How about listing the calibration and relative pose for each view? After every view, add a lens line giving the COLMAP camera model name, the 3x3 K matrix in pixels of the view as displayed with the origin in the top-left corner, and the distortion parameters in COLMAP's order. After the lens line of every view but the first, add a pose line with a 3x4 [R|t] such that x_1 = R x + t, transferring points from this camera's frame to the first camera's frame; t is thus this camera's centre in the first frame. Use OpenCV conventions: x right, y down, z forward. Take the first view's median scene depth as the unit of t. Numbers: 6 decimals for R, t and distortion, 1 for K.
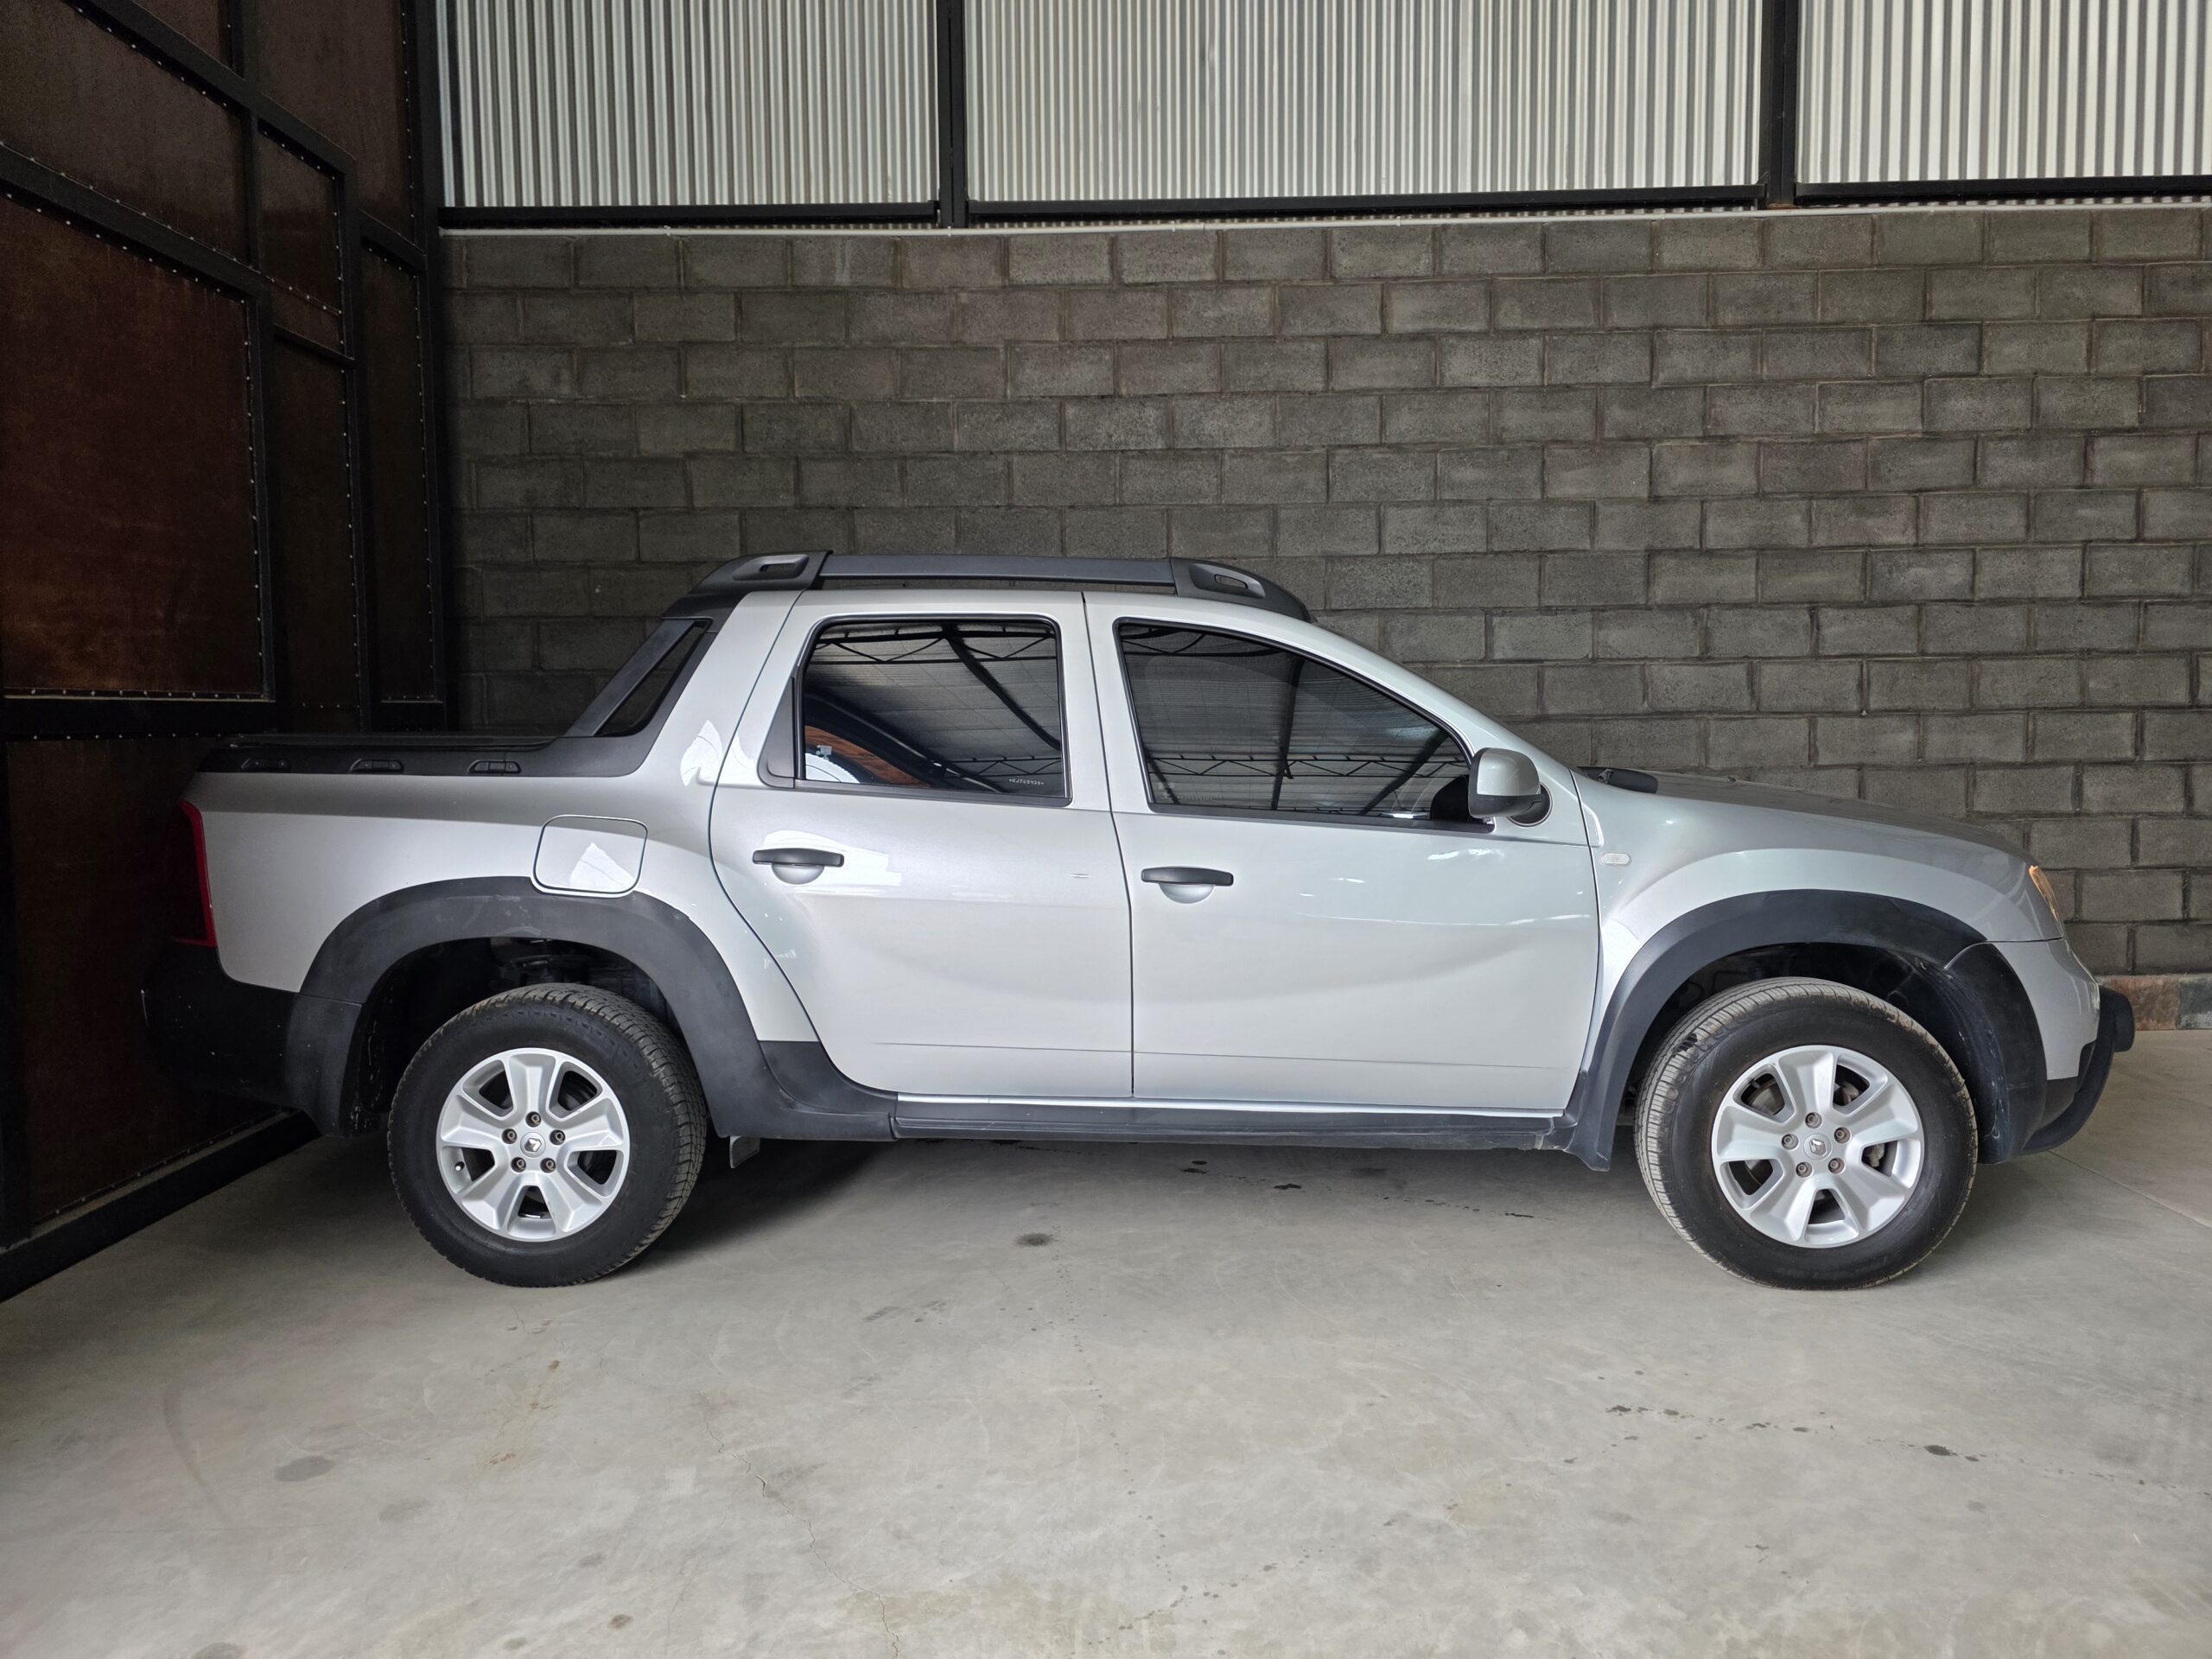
lens RADIAL K [[1497.2, 0, 1106.0], [0, 1497.2, 829.5], [0, 0, 1]] dist [0.054792, -0.052804]
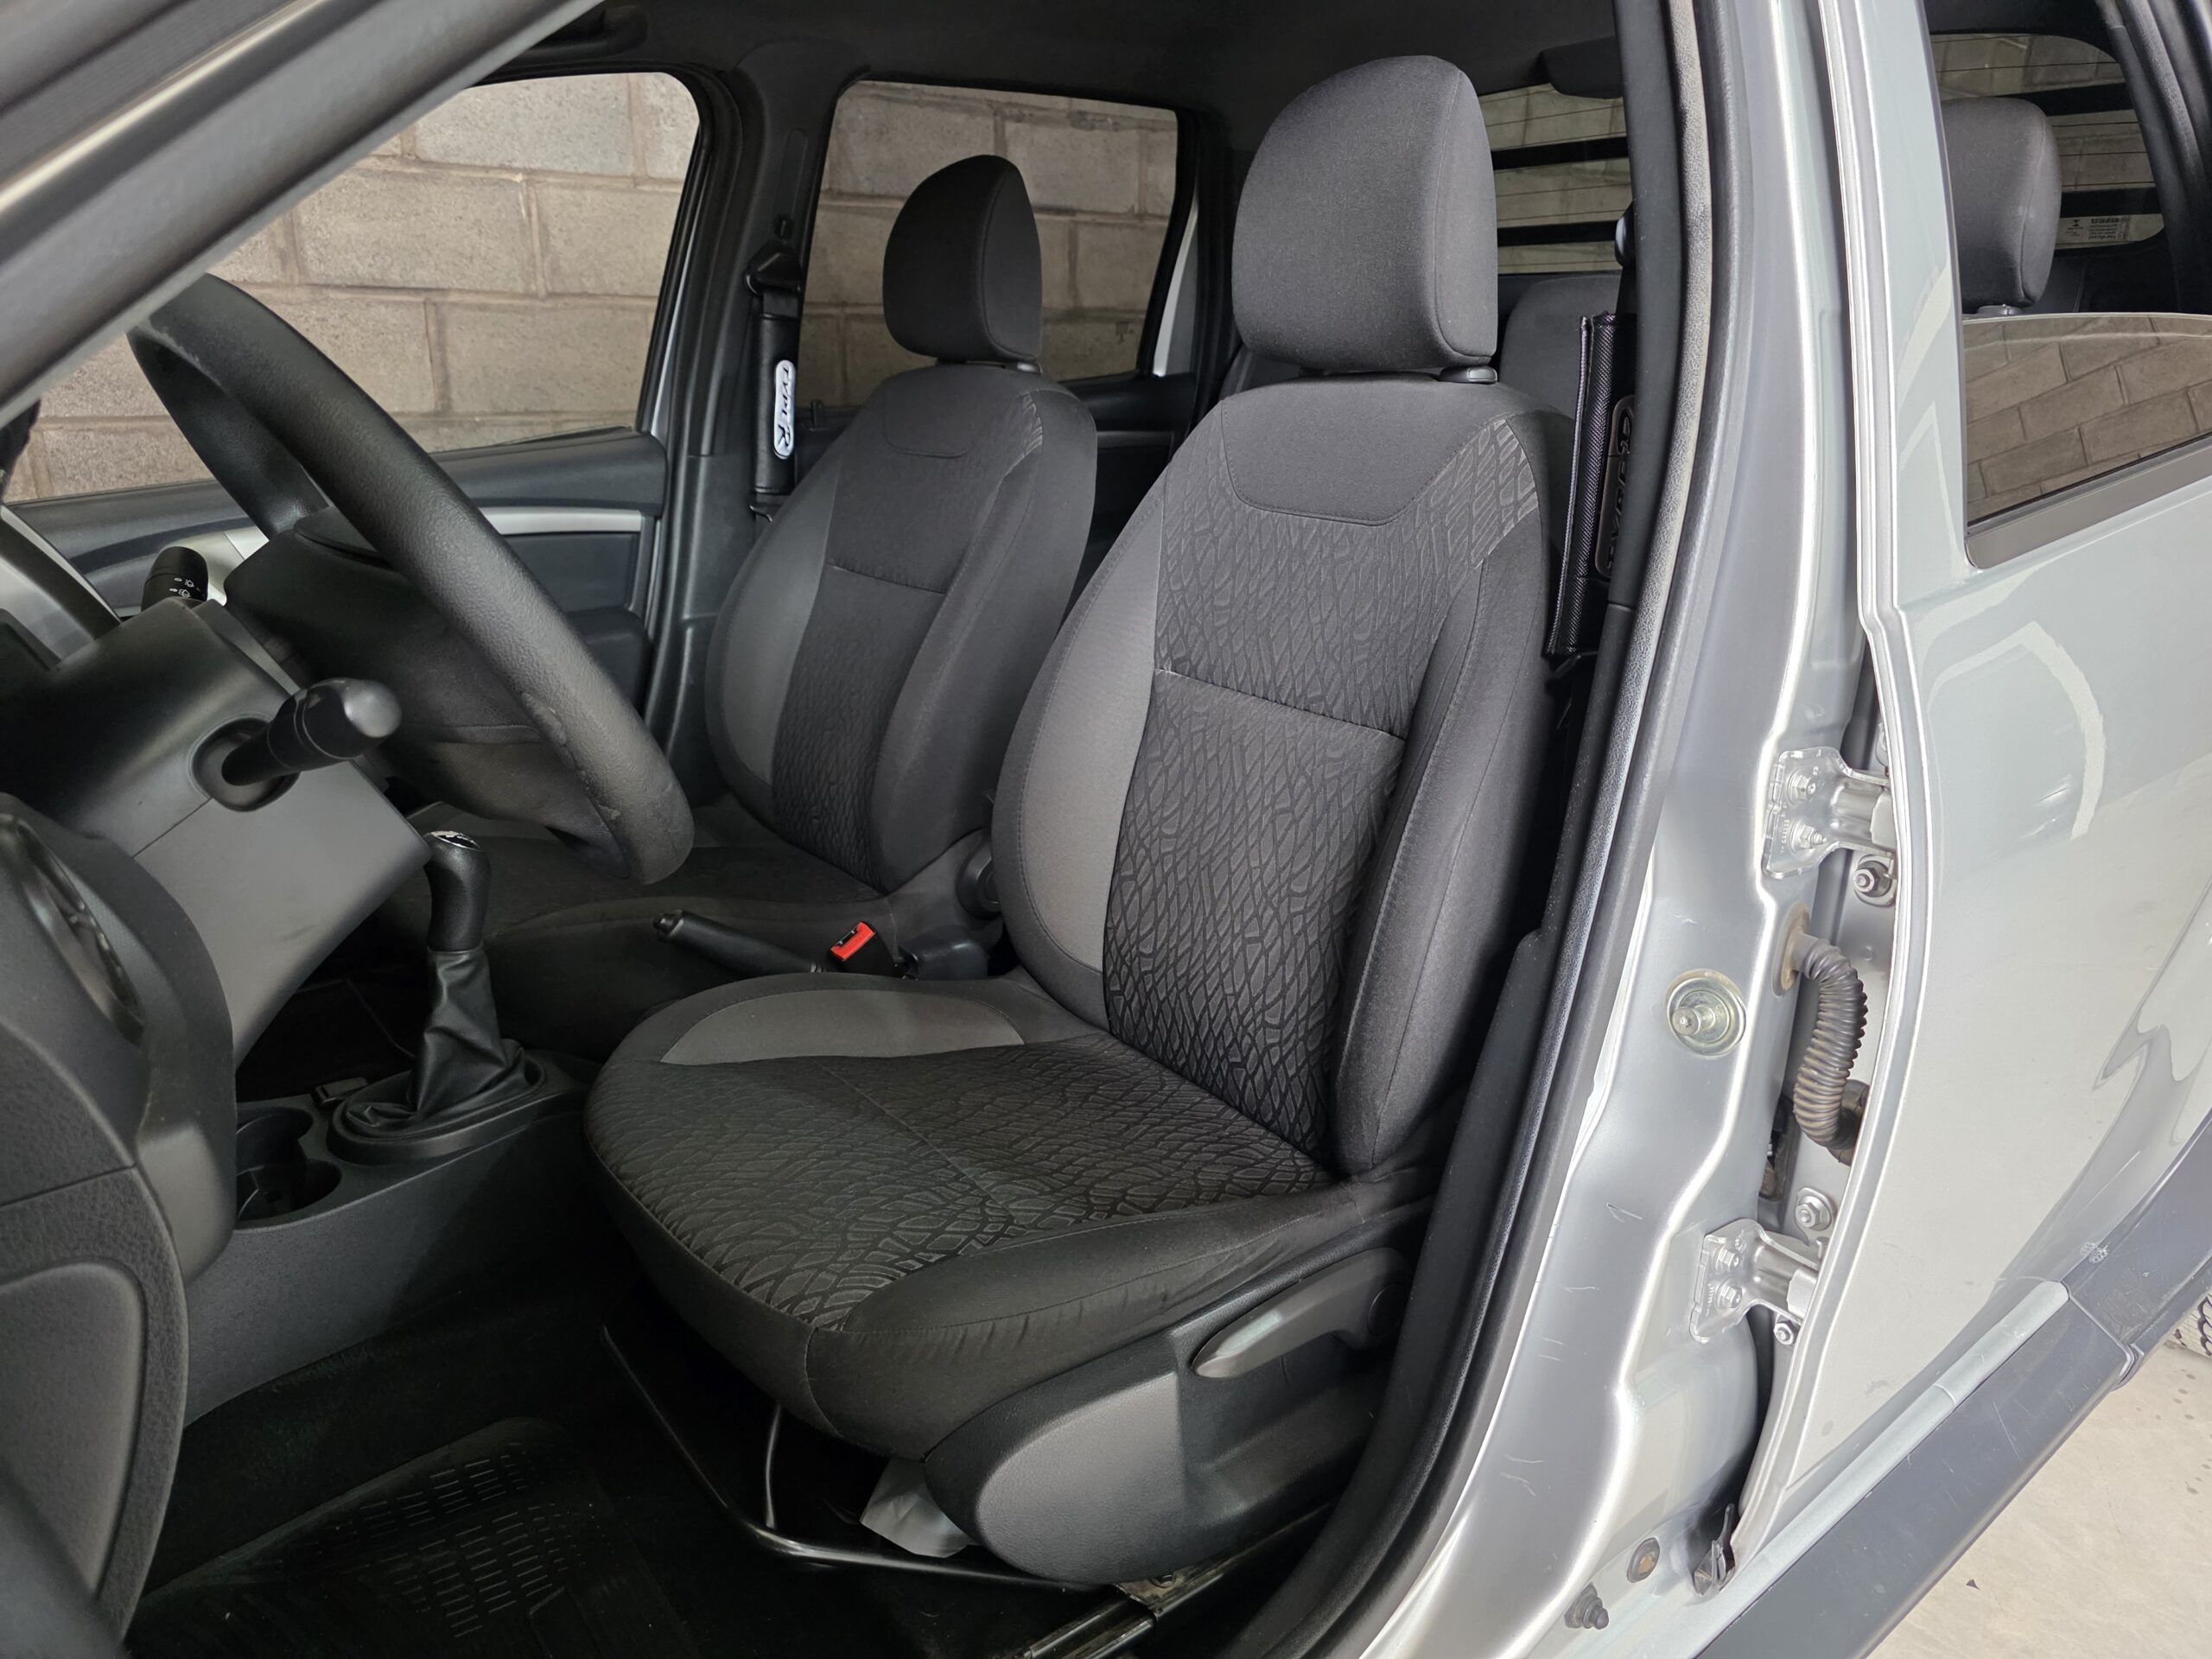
lens RADIAL K [[1497.2, 0, 1106.0], [0, 1497.2, 829.5], [0, 0, 1]] dist [0.054792, -0.052804]
pose [[0.778975, -0.178983, 0.600969, -0.104618], [0.029530, 0.967806, 0.249960, -0.024315], [-0.626359, -0.176966, 0.759182, 0.500470]]
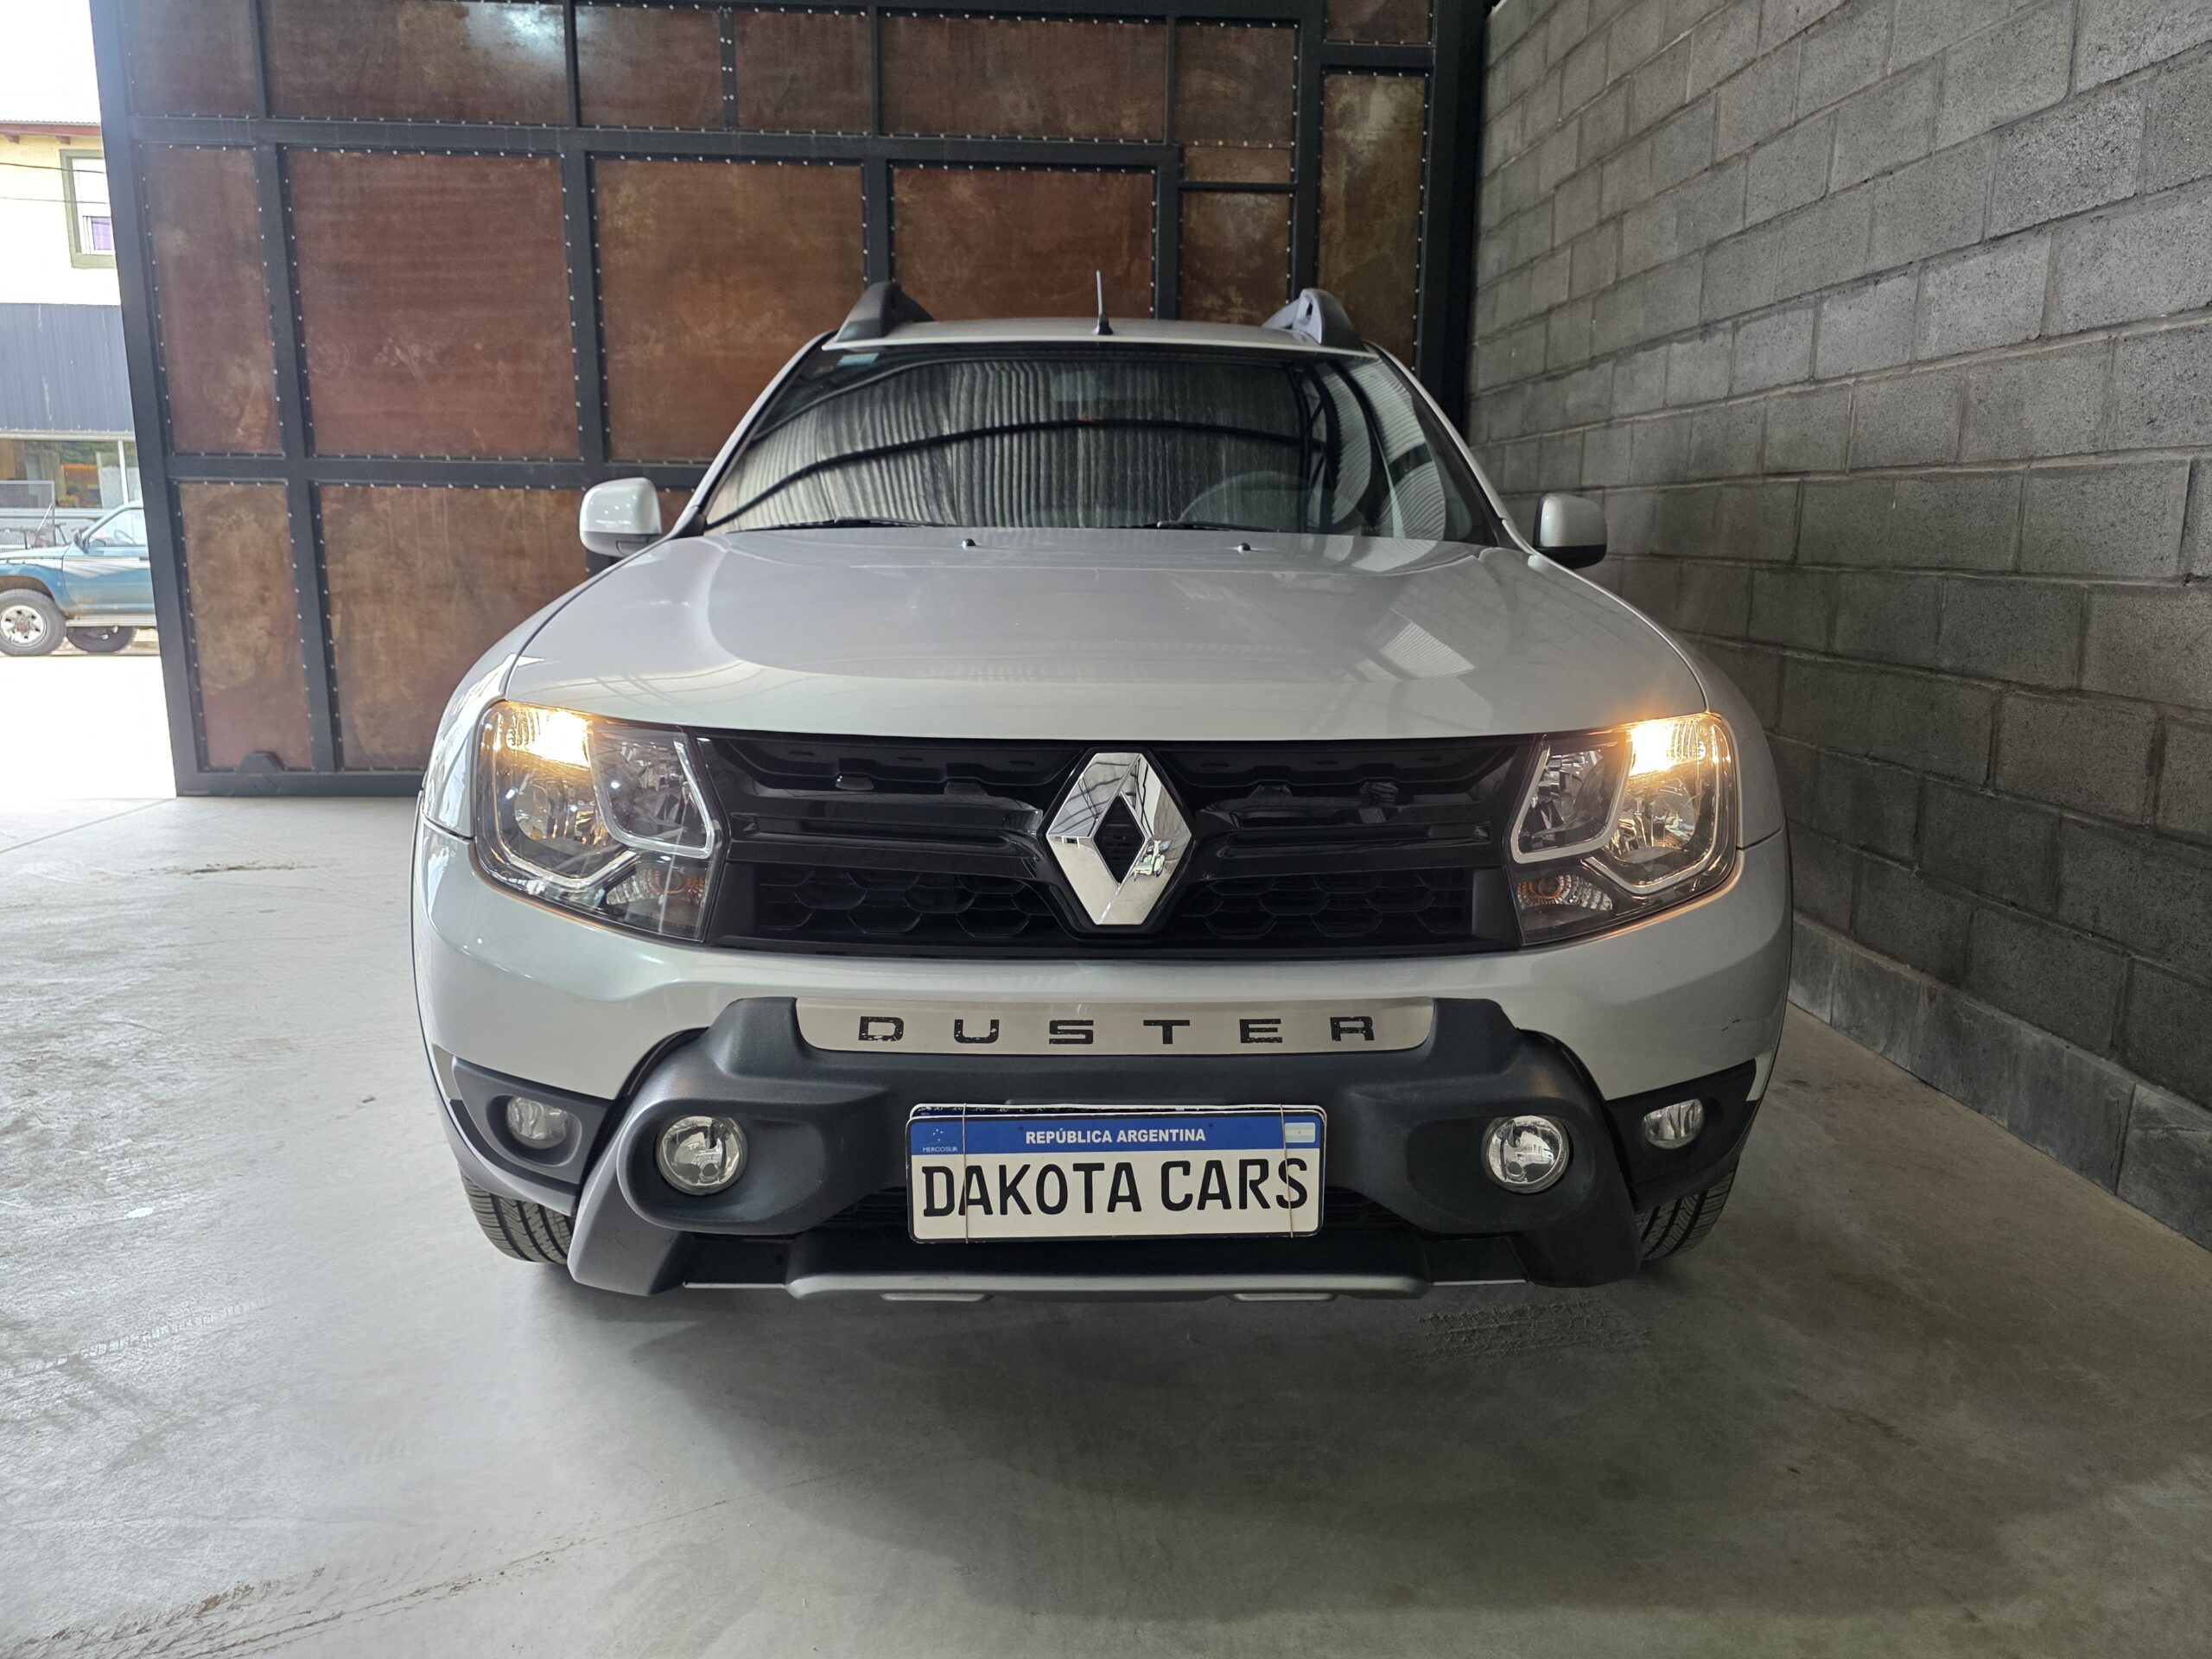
lens RADIAL K [[1485.4, 0, 1128.7], [0, 1485.4, 844.6], [0, 0, 1]] dist [0.043329, -0.043513]
pose [[0.081390, 0.216238, -0.972942, 0.664390], [-0.085051, 0.974127, 0.209386, -0.030523], [0.993047, 0.065708, 0.097675, 0.684605]]
